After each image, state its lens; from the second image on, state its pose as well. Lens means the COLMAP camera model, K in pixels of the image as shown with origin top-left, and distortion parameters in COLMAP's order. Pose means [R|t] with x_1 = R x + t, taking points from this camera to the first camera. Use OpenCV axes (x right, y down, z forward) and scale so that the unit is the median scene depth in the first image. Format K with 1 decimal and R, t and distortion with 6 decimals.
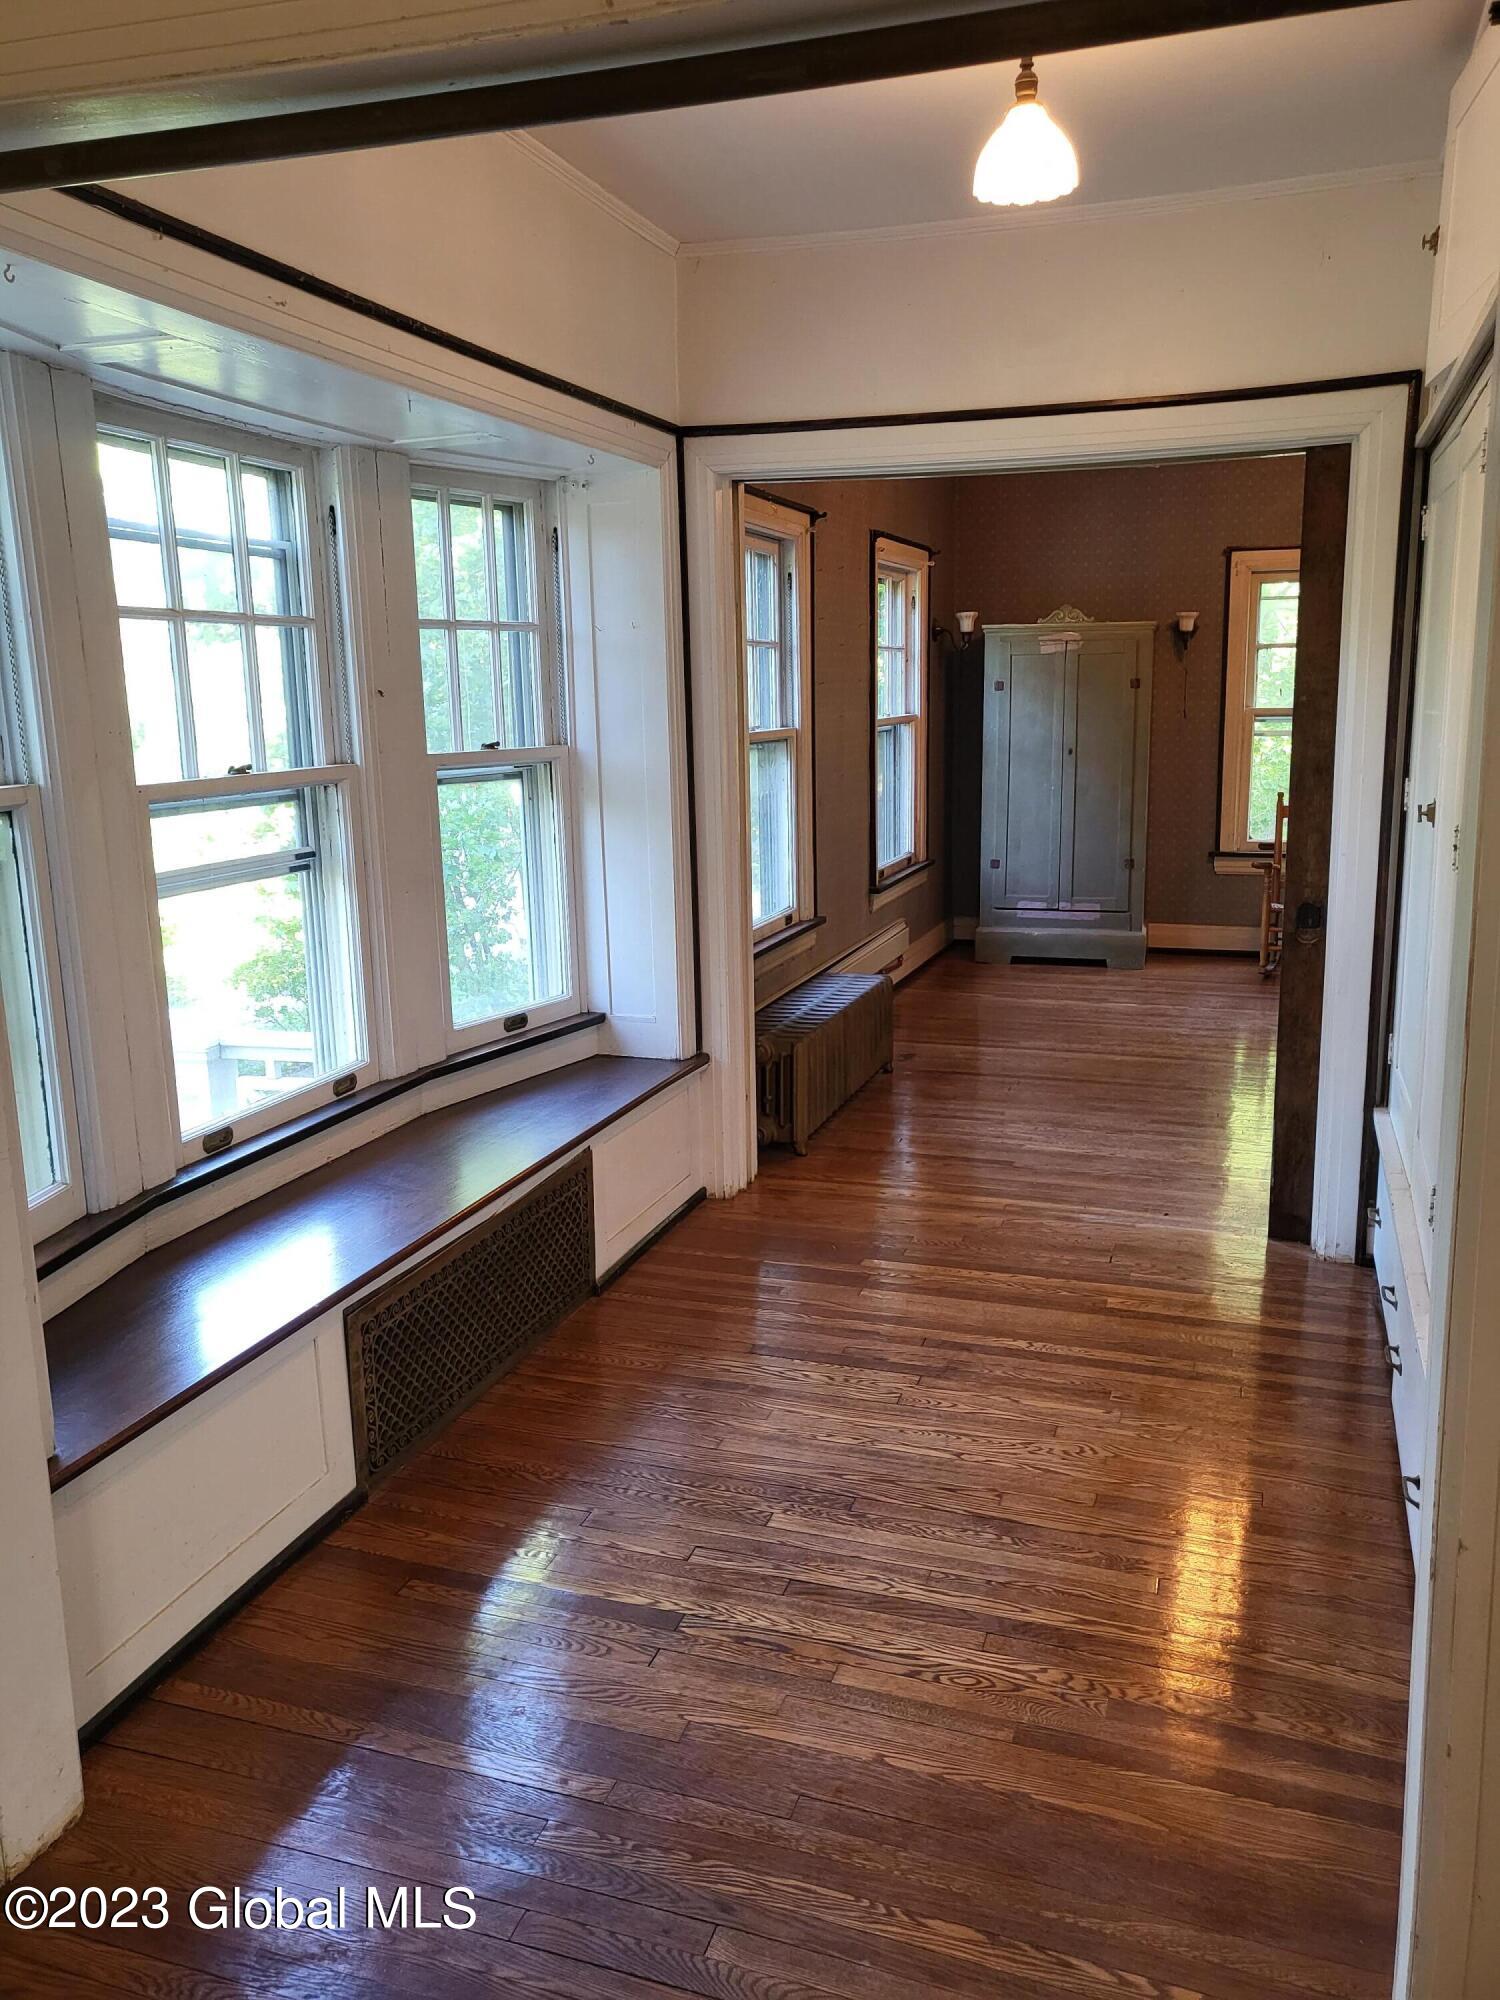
lens RADIAL K [[1548.3, 0, 740.1], [0, 1548.3, 990.4], [0, 0, 1]] dist [-0.026260, 0.077170]
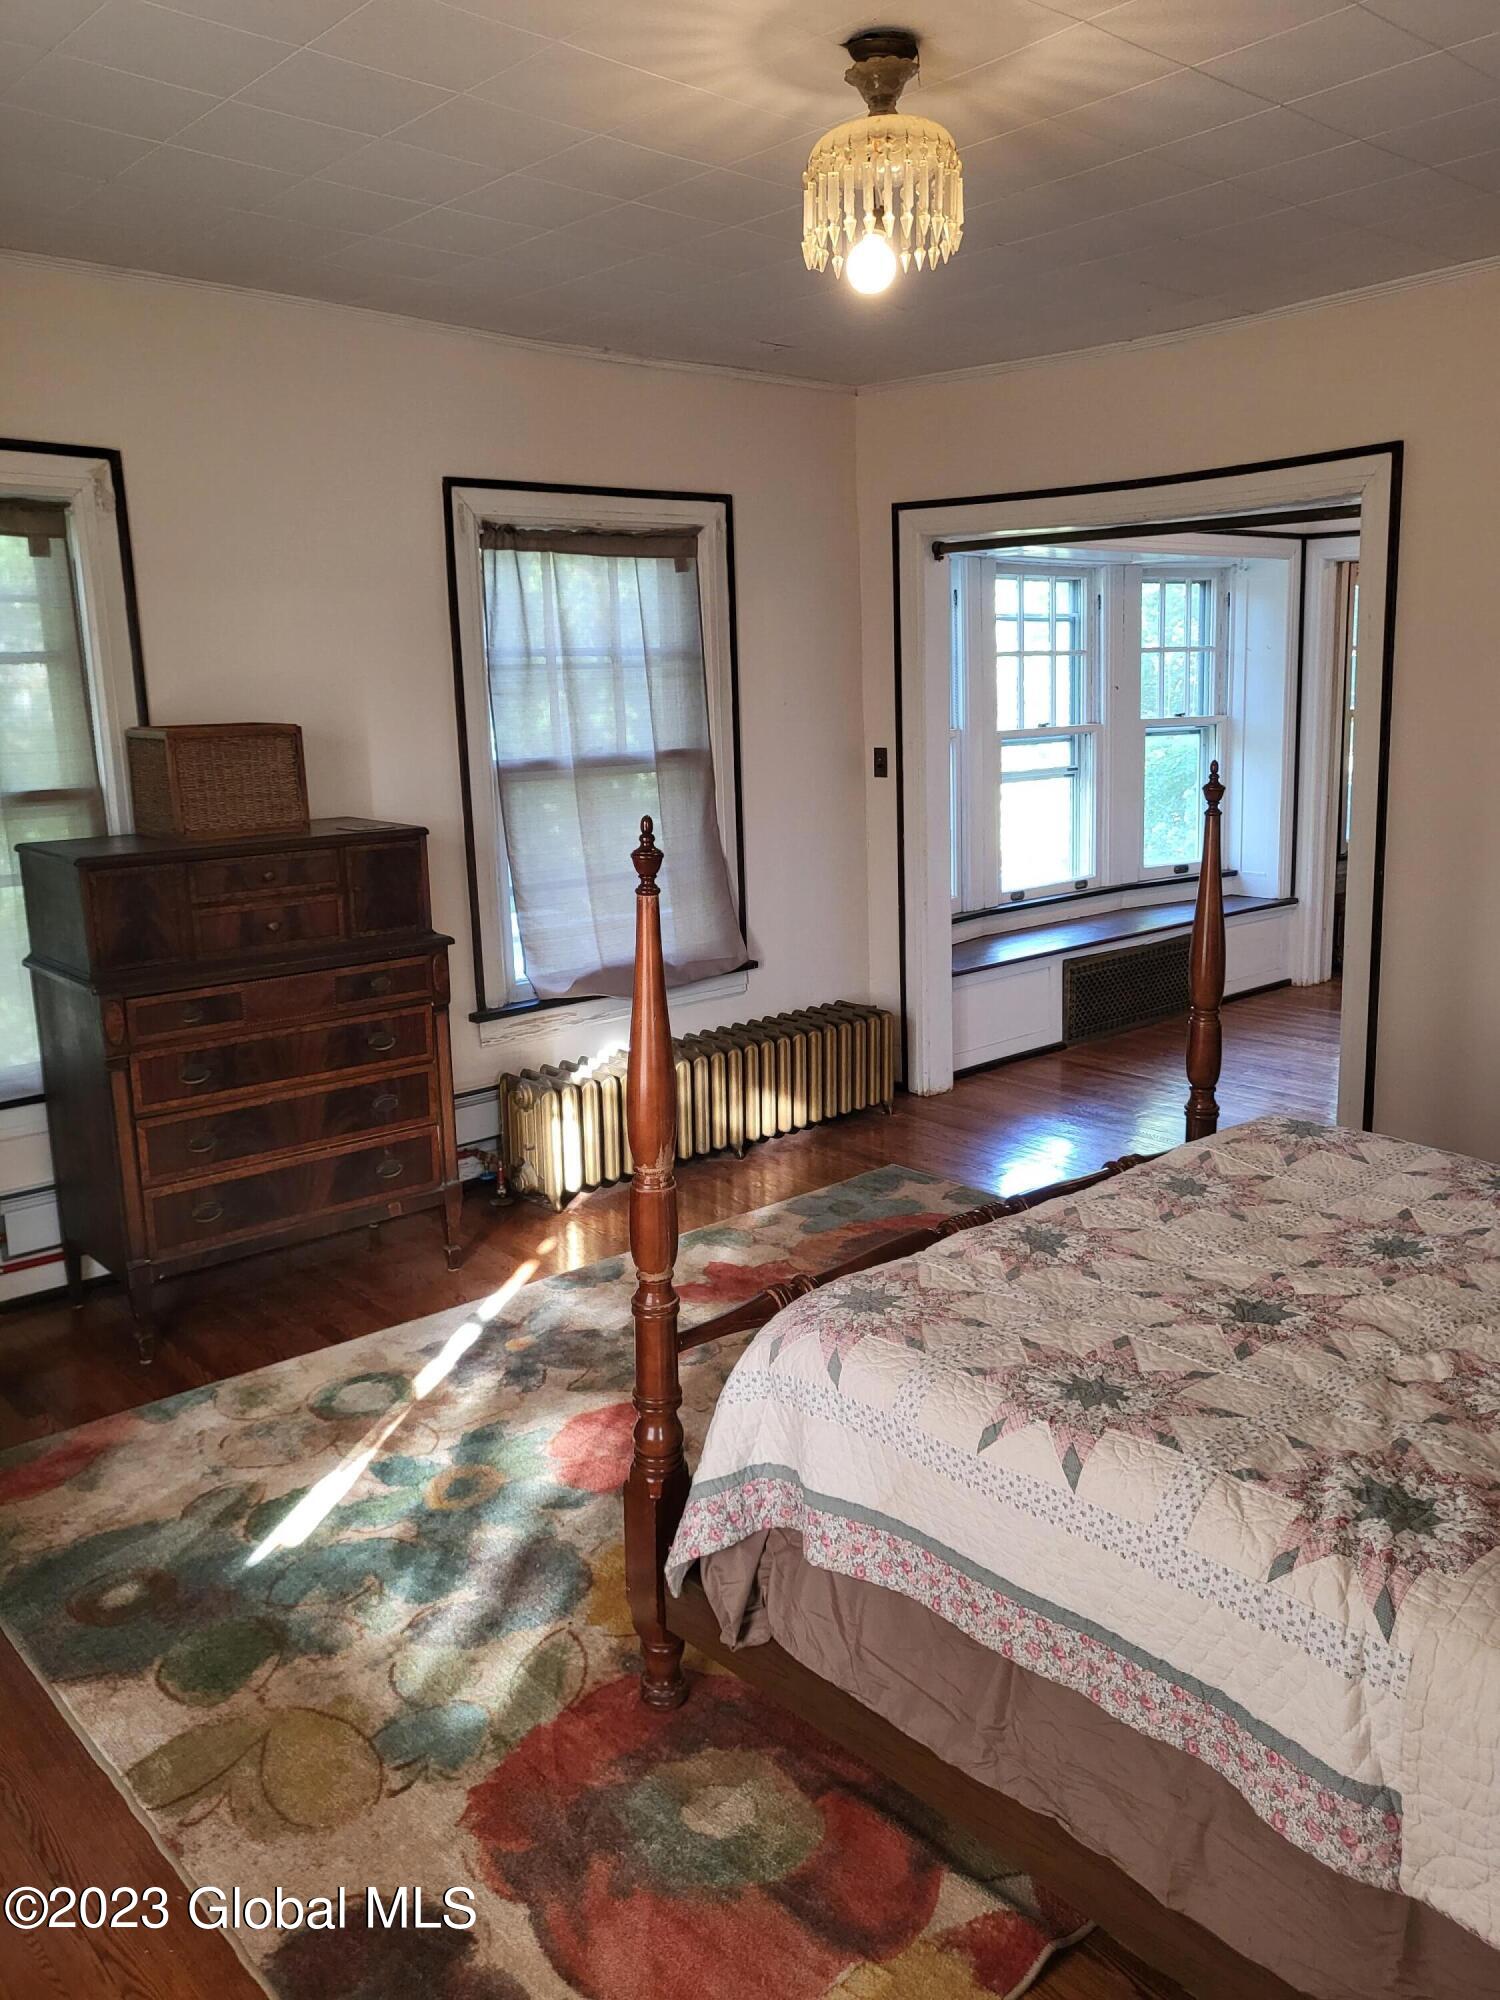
lens RADIAL K [[1548.3, 0, 759.6], [0, 1548.3, 983.7], [0, 0, 1]] dist [-0.026260, 0.077170]
pose [[0.873983, 0.089683, -0.477608, 0.364020], [-0.083832, 0.995913, 0.033604, 0.164653], [0.478670, 0.010670, 0.877930, -0.997513]]
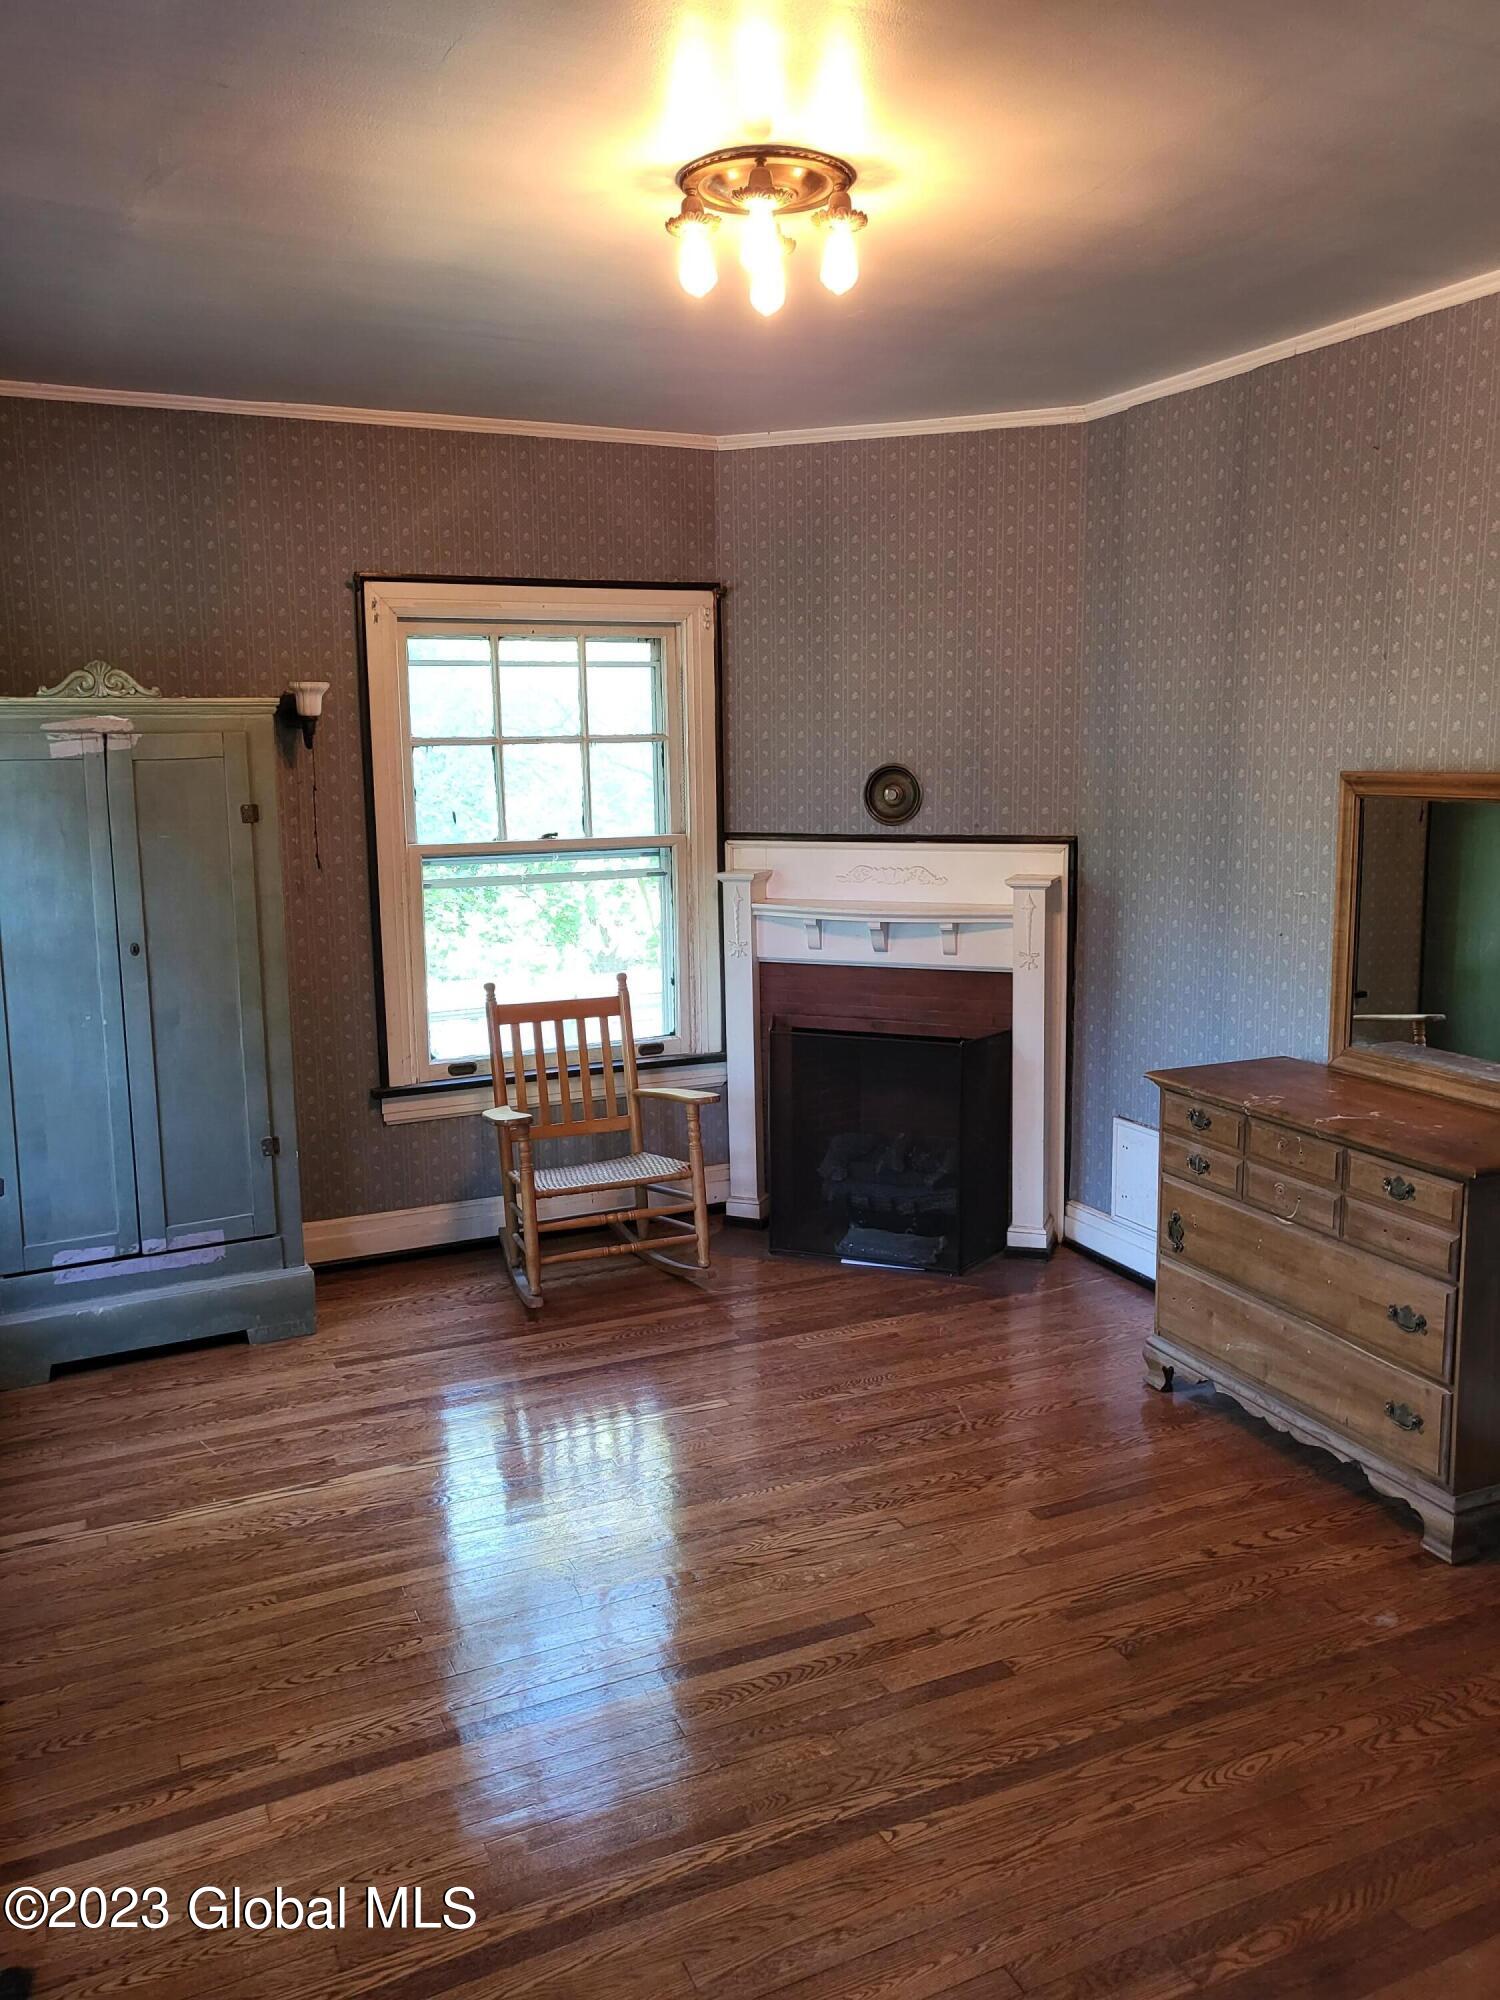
lens RADIAL K [[1548.3, 0, 756.2], [0, 1548.3, 977.5], [0, 0, 1]] dist [-0.026260, 0.077170]
pose [[0.715850, -0.100336, 0.691008, 0.008459], [0.132949, 0.991104, 0.006182, -0.118421], [-0.685481, 0.087443, 0.722821, 0.484218]]
